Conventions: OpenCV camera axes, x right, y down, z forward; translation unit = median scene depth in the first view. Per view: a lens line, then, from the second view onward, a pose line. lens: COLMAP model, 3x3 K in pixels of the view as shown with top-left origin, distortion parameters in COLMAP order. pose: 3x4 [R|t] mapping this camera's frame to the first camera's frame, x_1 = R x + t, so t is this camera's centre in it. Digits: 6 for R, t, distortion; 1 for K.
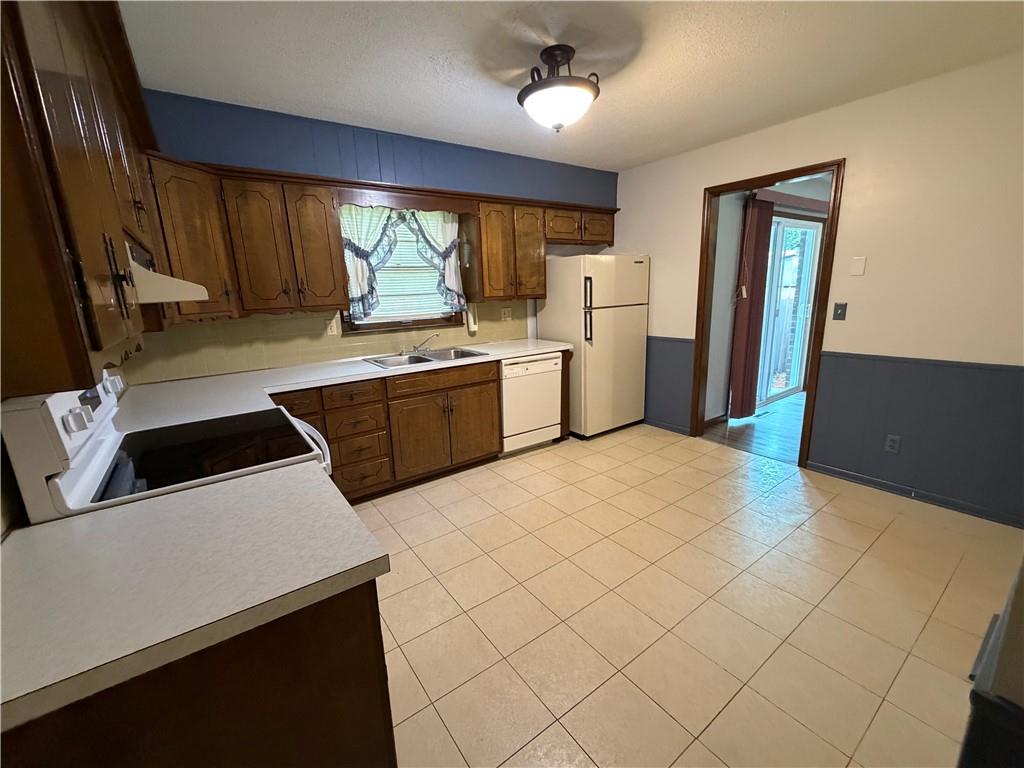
lens RADIAL K [[420.5, 0, 511.0], [0, 420.5, 387.5], [0, 0, 1]] dist [-0.000555, 0.000044]
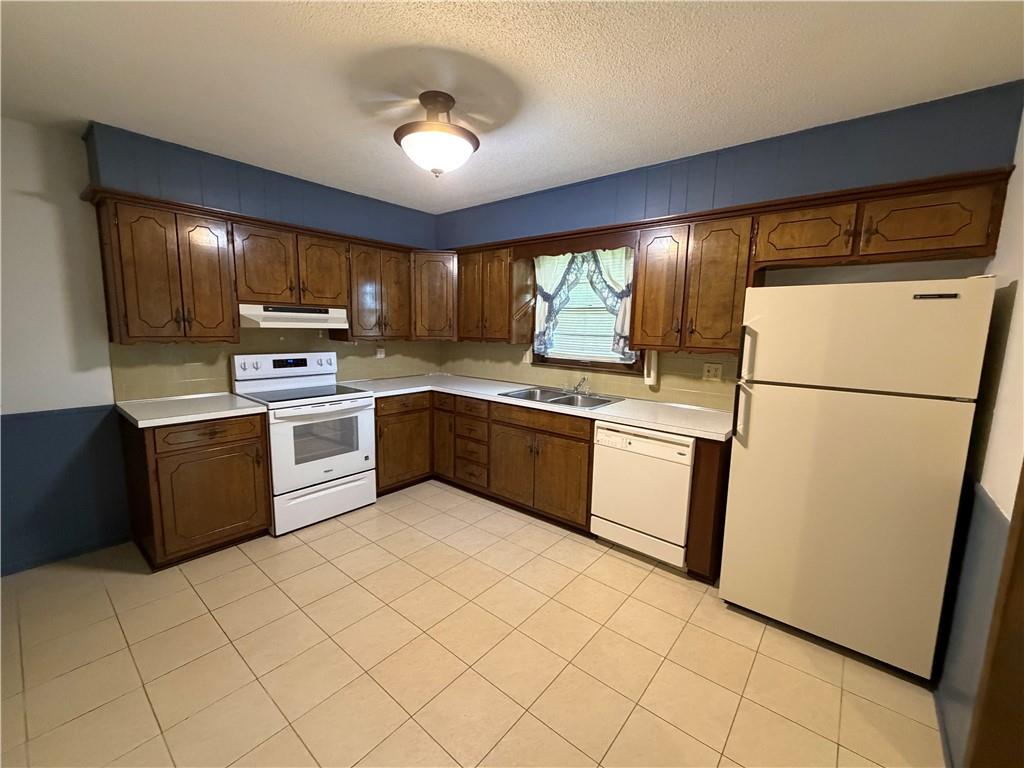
lens RADIAL K [[420.5, 0, 514.5], [0, 420.5, 388.4], [0, 0, 1]] dist [-0.000555, 0.000044]
pose [[0.254040, 0.184714, -0.949392, 0.683189], [-0.250405, 0.960687, 0.119907, -0.177496], [0.934217, 0.207271, 0.290307, 0.580105]]
